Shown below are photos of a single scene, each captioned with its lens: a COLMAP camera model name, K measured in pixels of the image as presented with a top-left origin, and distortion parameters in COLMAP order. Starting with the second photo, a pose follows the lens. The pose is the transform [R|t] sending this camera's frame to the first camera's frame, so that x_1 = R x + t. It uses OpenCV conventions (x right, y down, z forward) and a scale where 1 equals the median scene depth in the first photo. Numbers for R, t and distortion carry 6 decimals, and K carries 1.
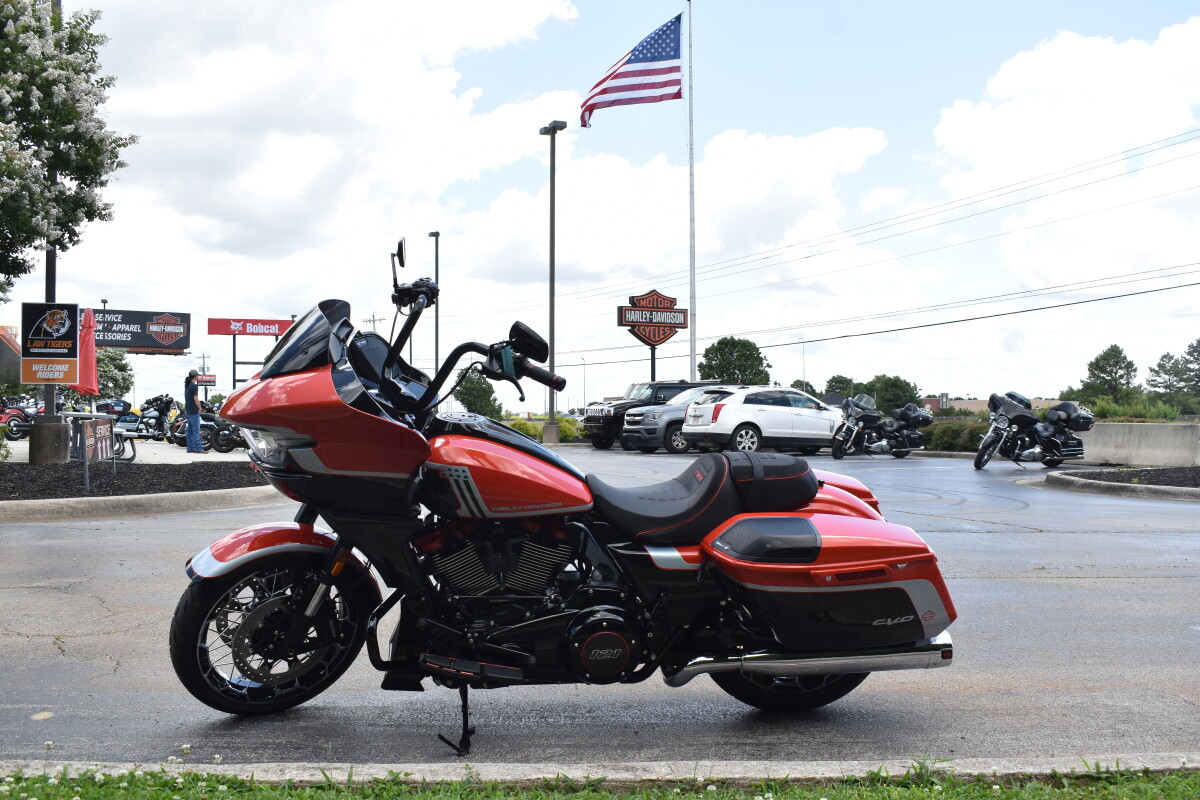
lens RADIAL K [[1265.3, 0, 600.0], [0, 1265.3, 400.0], [0, 0, 1]] dist [-0.070943, -0.021656]
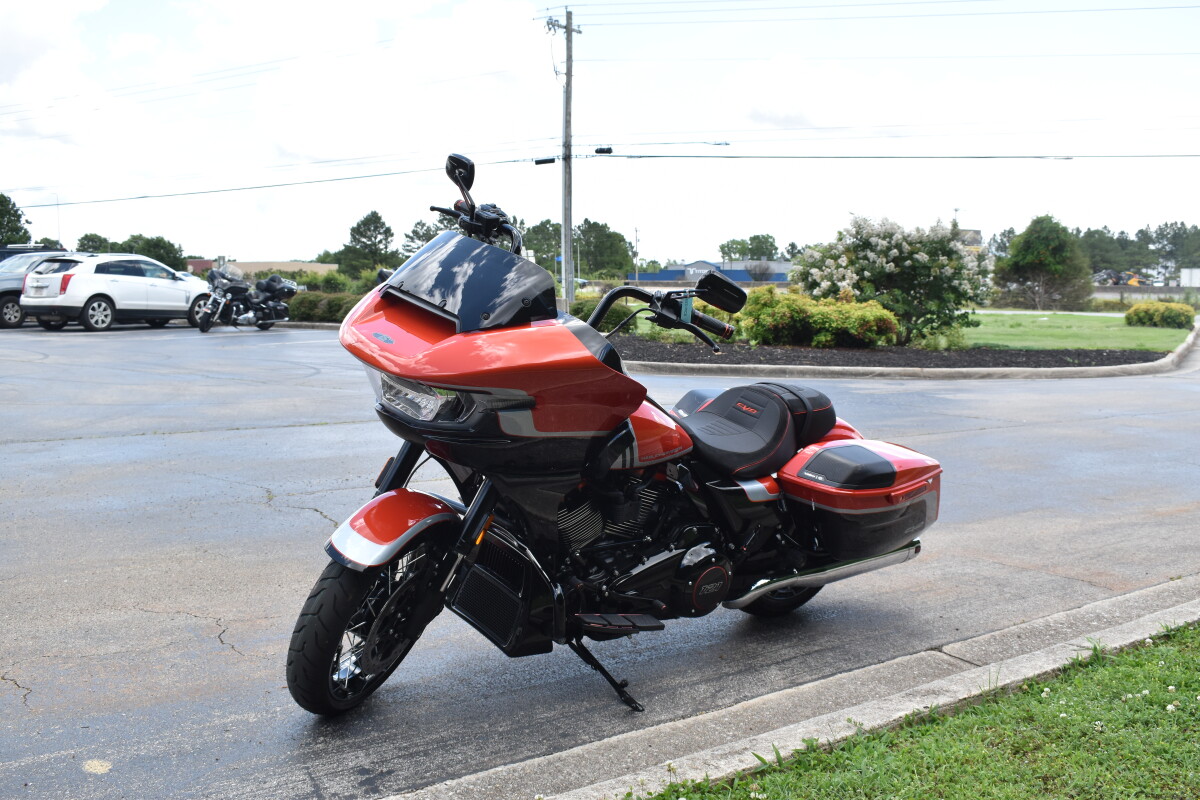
lens RADIAL K [[1265.3, 0, 600.0], [0, 1265.3, 400.0], [0, 0, 1]] dist [-0.070943, -0.021656]
pose [[0.825147, -0.047395, 0.562926, -0.099850], [-0.016124, 0.994093, 0.107331, -0.009142], [-0.564687, -0.097641, 0.819509, 0.036425]]
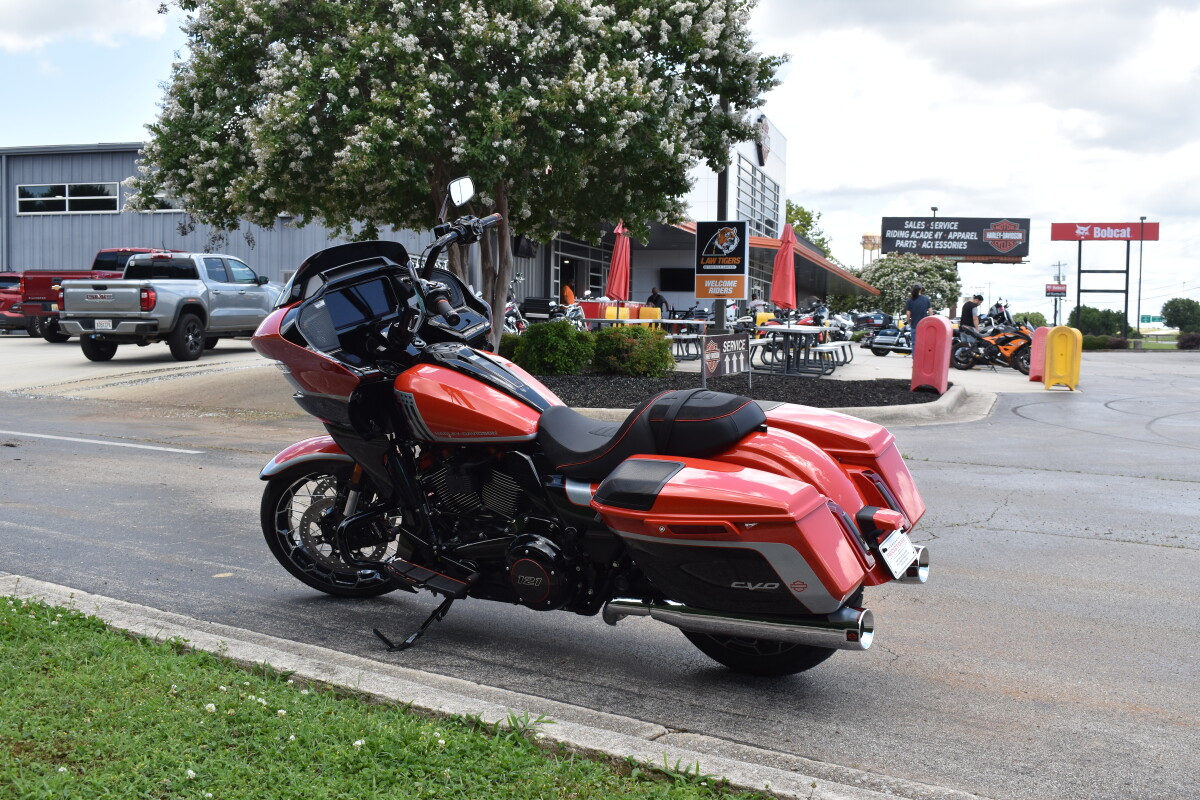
lens RADIAL K [[1379.0, 0, 600.5], [0, 1379.0, 315.6], [0, 0, 1]] dist [-0.068955, 0.012395]
pose [[0.773626, 0.010123, -0.633561, 0.119725], [-0.007131, 0.999948, 0.007270, -0.003835], [0.633602, -0.001106, 0.773658, 0.026000]]
